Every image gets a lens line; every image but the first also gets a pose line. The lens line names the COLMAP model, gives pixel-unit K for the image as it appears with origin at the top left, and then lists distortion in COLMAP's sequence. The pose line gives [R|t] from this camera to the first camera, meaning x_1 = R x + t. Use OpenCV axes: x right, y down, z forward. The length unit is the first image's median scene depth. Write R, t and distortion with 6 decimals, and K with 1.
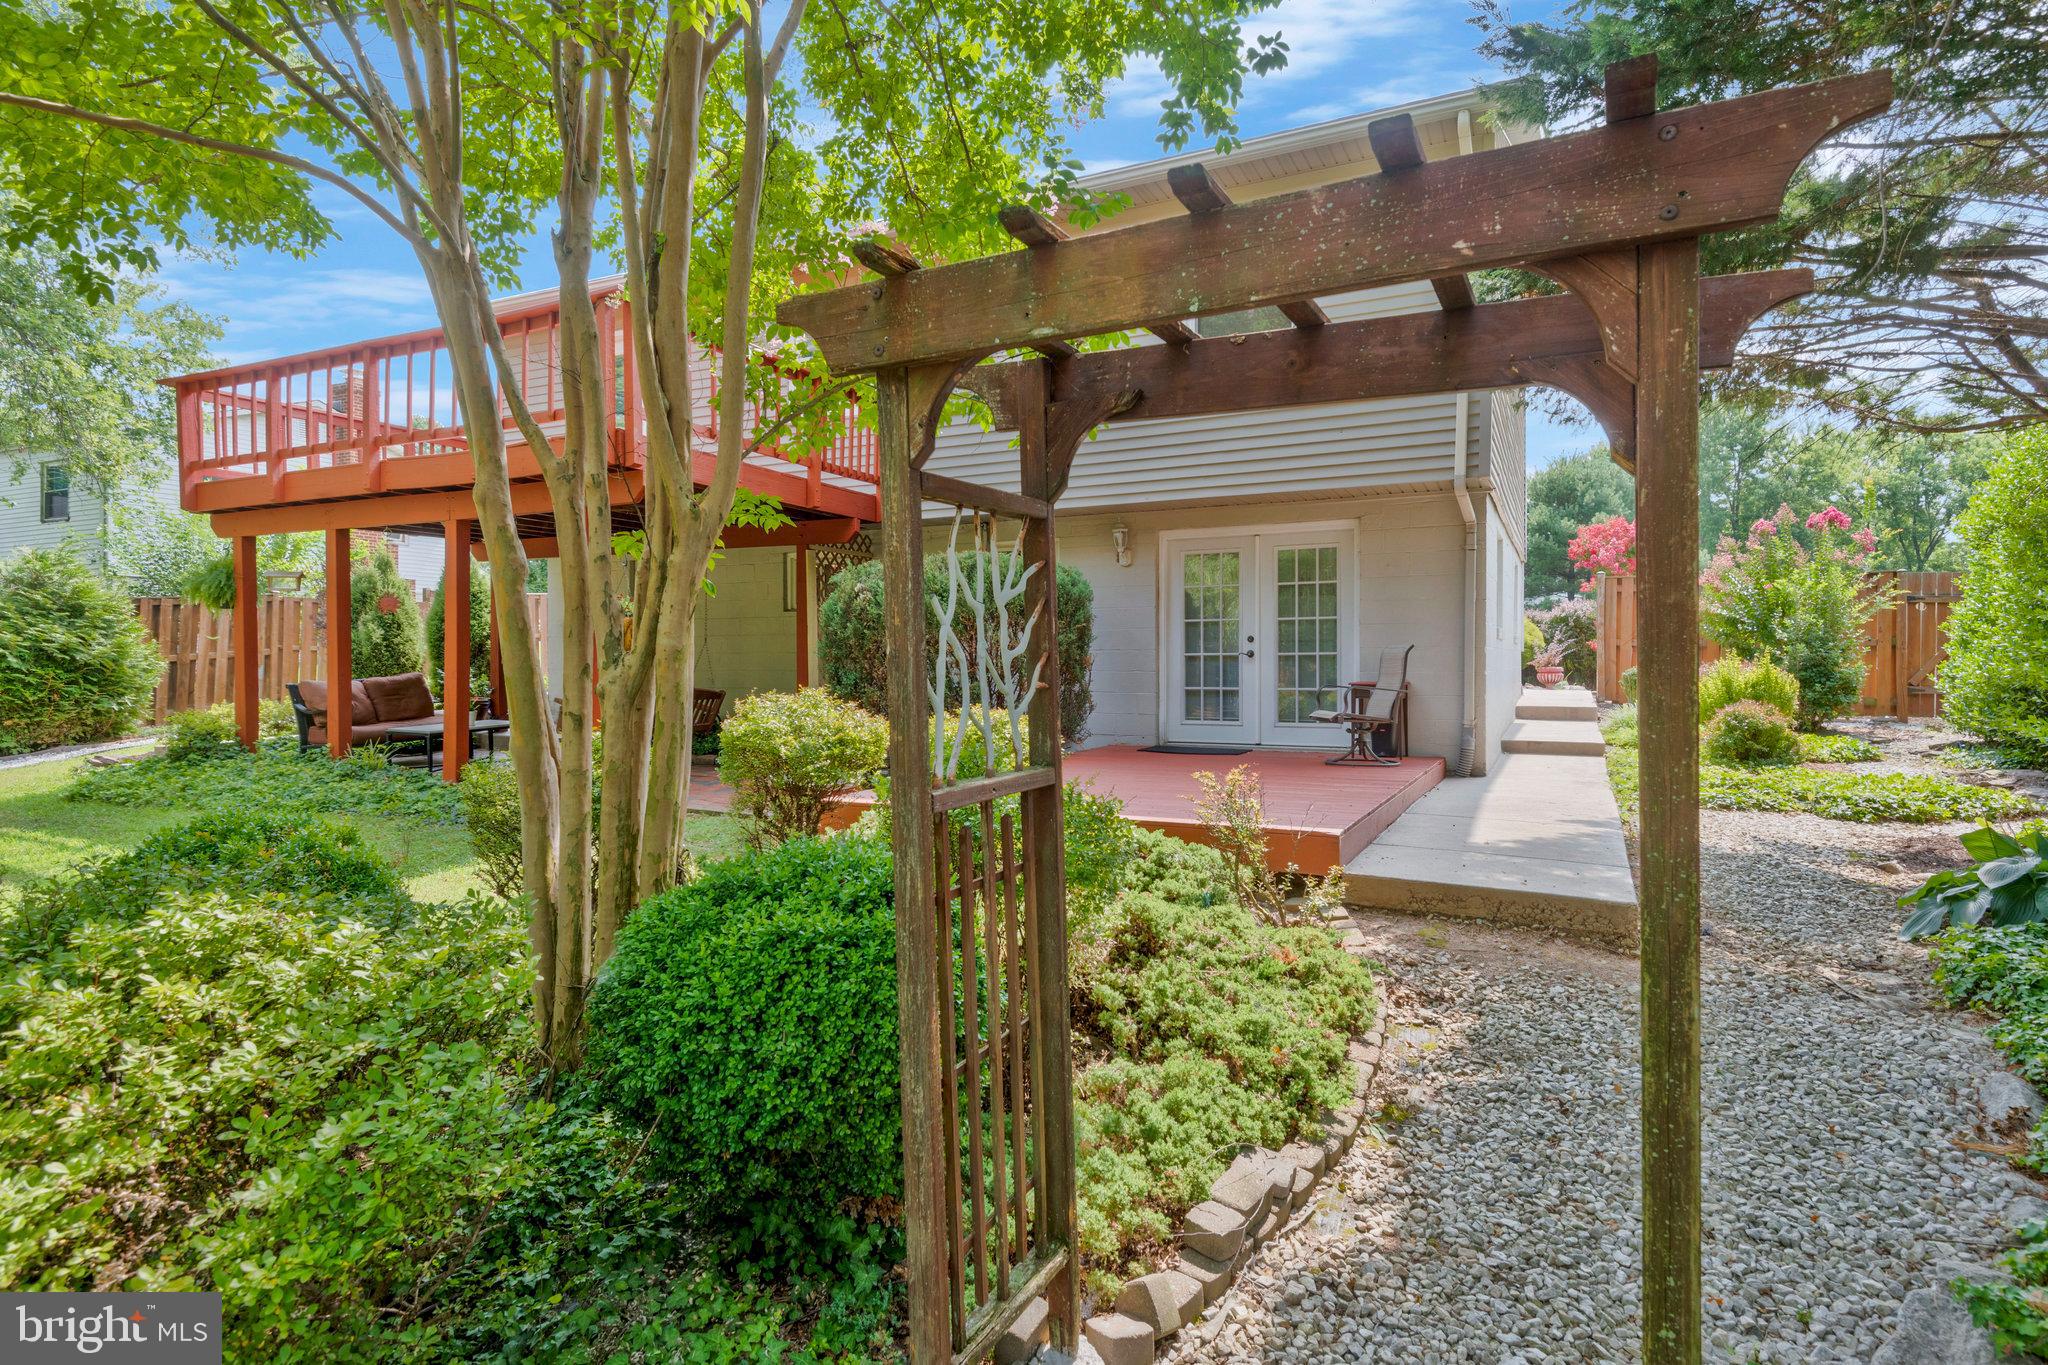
lens RADIAL K [[1036.1, 0, 1032.8], [0, 1036.1, 677.7], [0, 0, 1]] dist [0.045225, -0.035346]
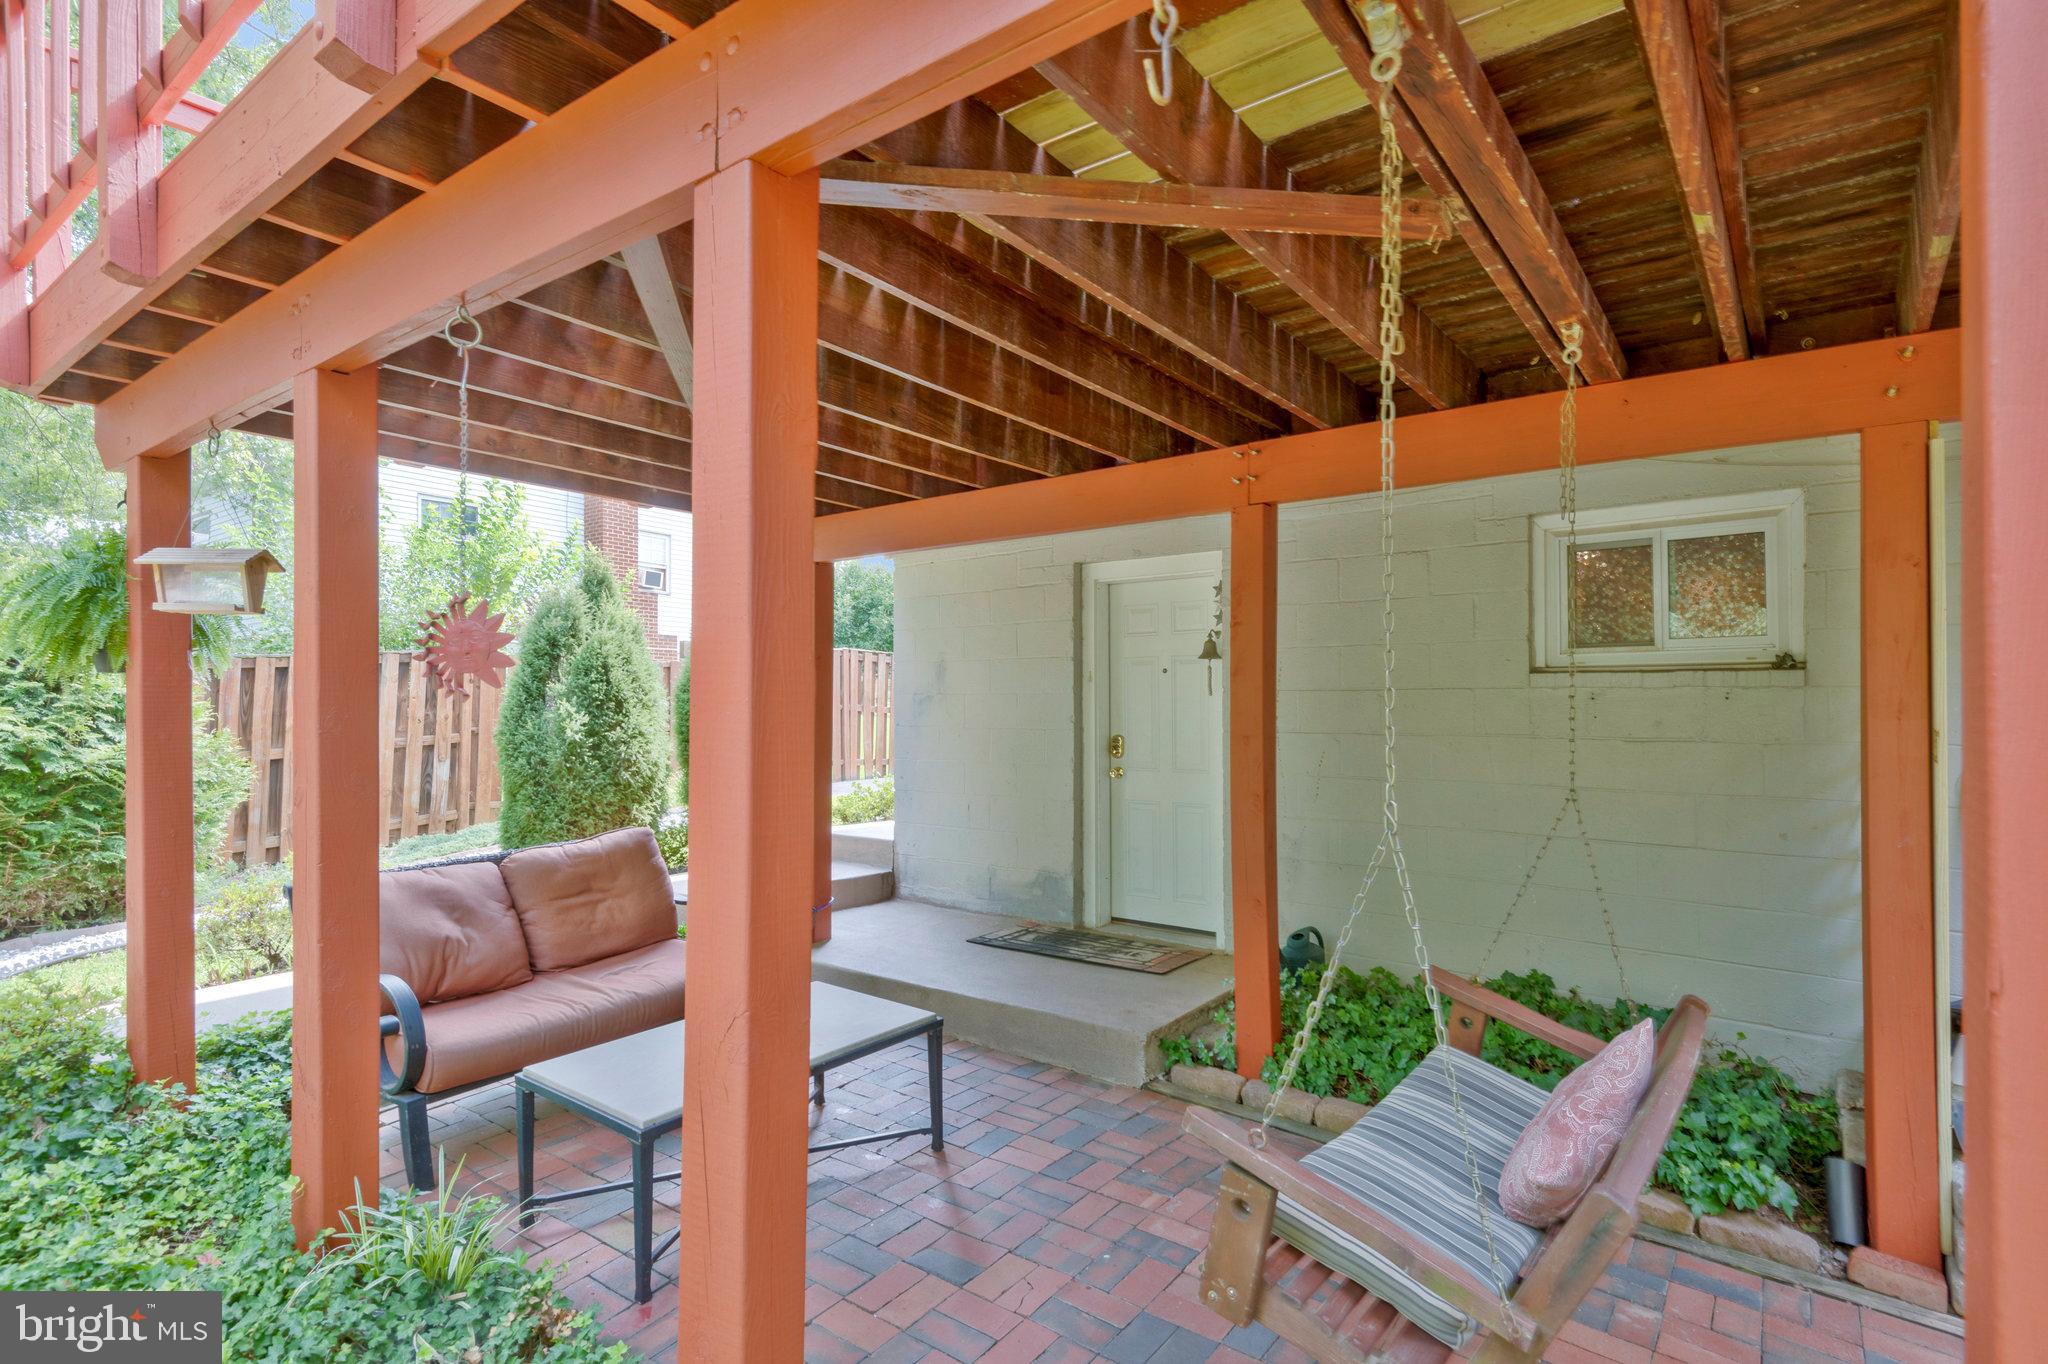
lens RADIAL K [[1017.2, 0, 1029.2], [0, 1017.2, 707.5], [0, 0, 1]] dist [0.022614, 0.000001]
pose [[0.978149, 0.001630, -0.207898, -0.397964], [-0.006900, 0.999673, -0.024629, -0.047629], [0.207790, 0.025525, 0.977840, 0.718258]]
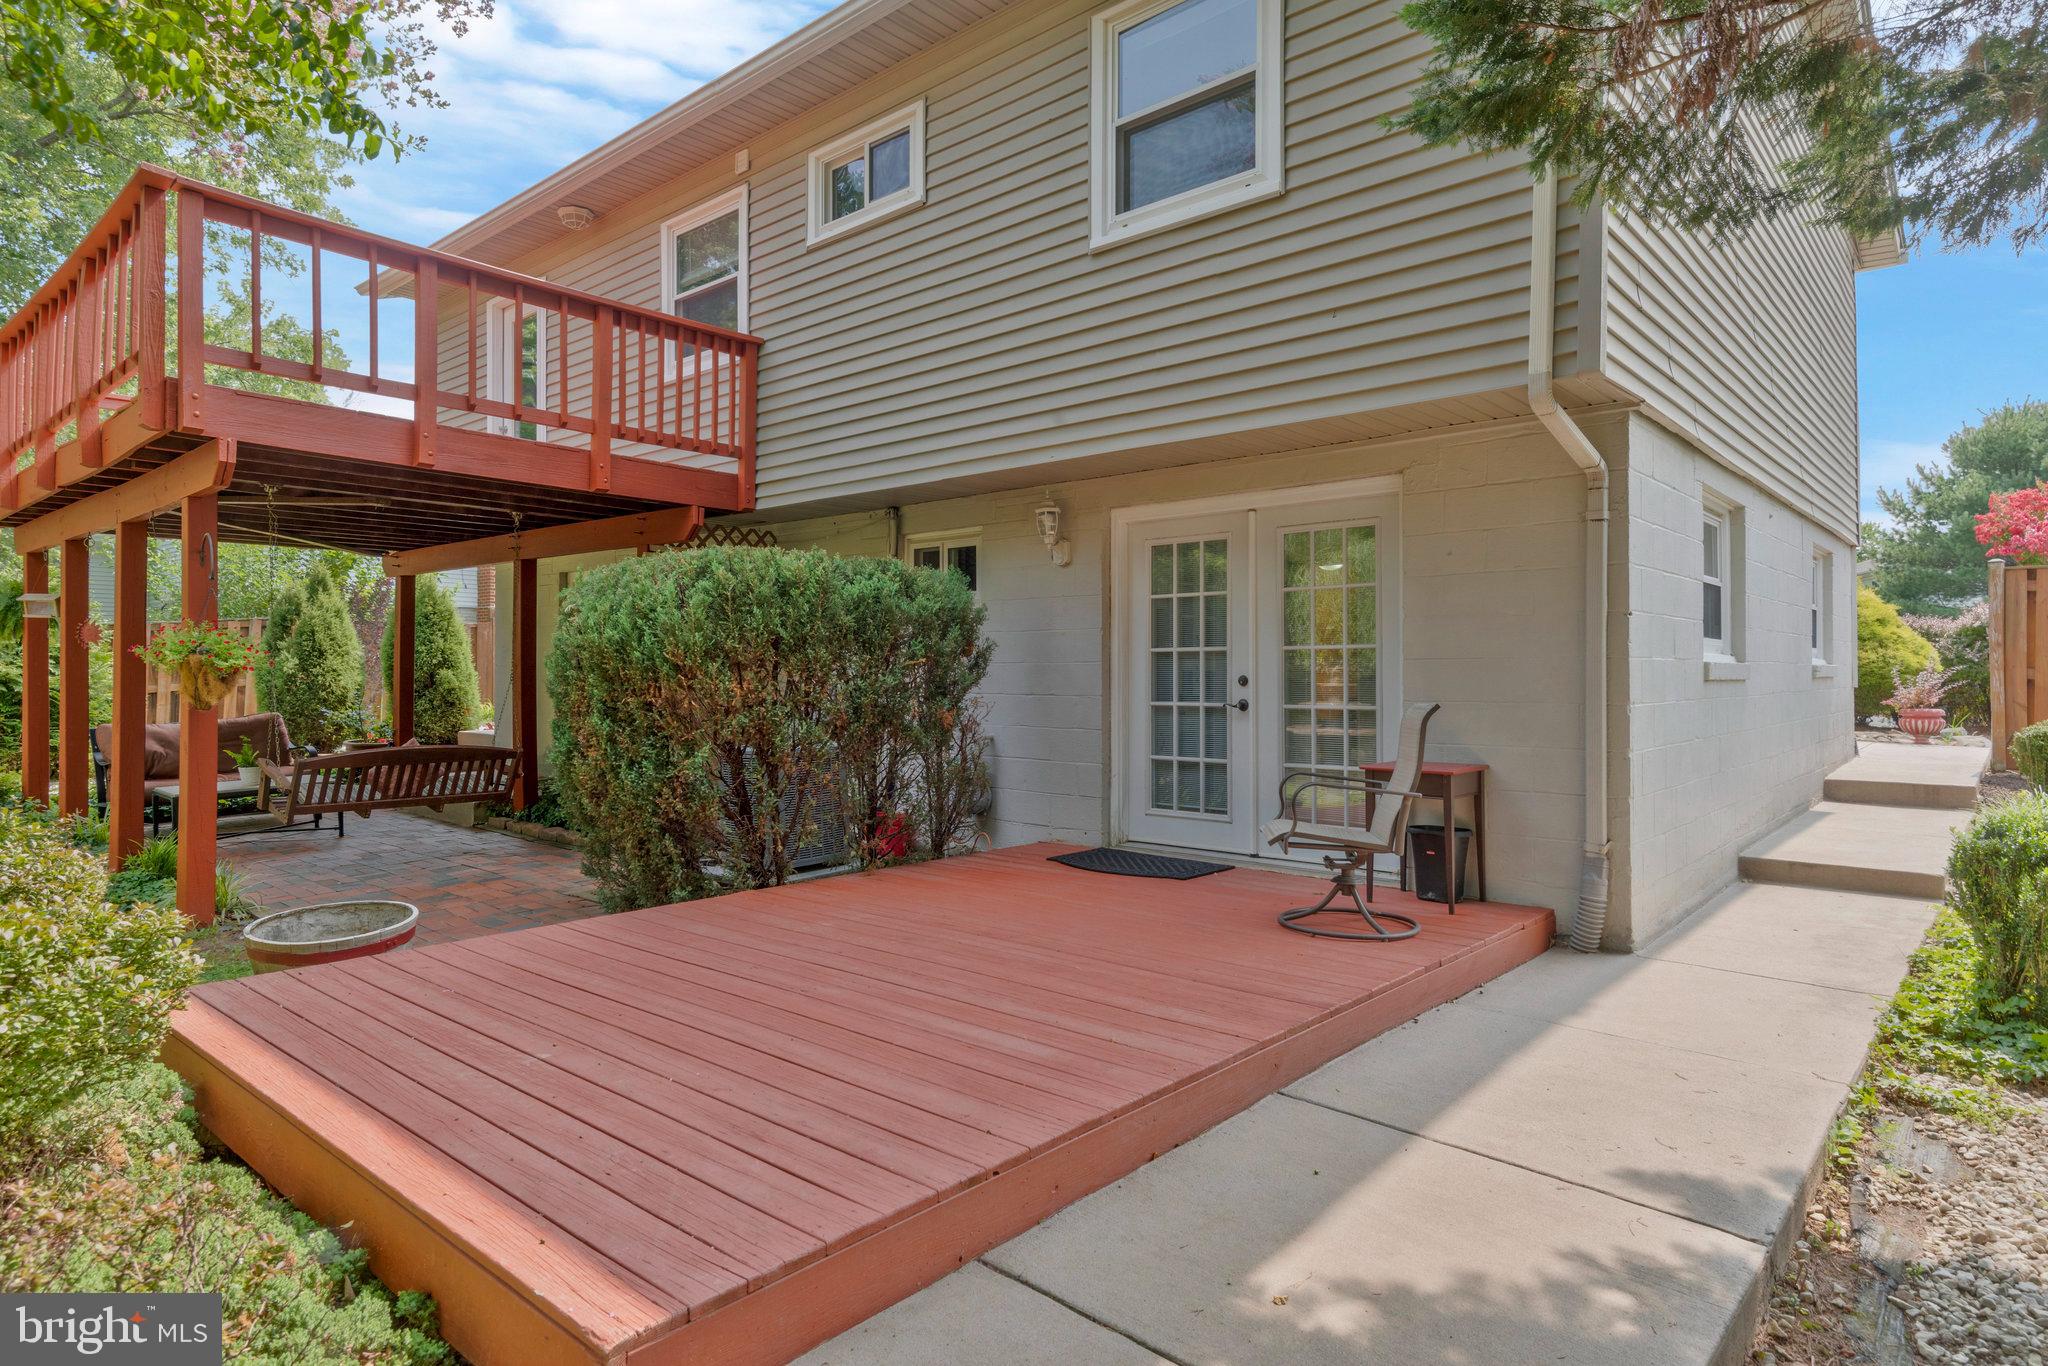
lens RADIAL K [[1117.7, 0, 1033.9], [0, 1117.7, 658.1], [0, 0, 1]] dist [0.004787, 0.001082]
pose [[0.965852, -0.000106, -0.259093, 0.253026], [-0.007816, 0.999533, -0.029546, -0.029275], [0.258975, 0.030562, 0.965400, 0.330457]]
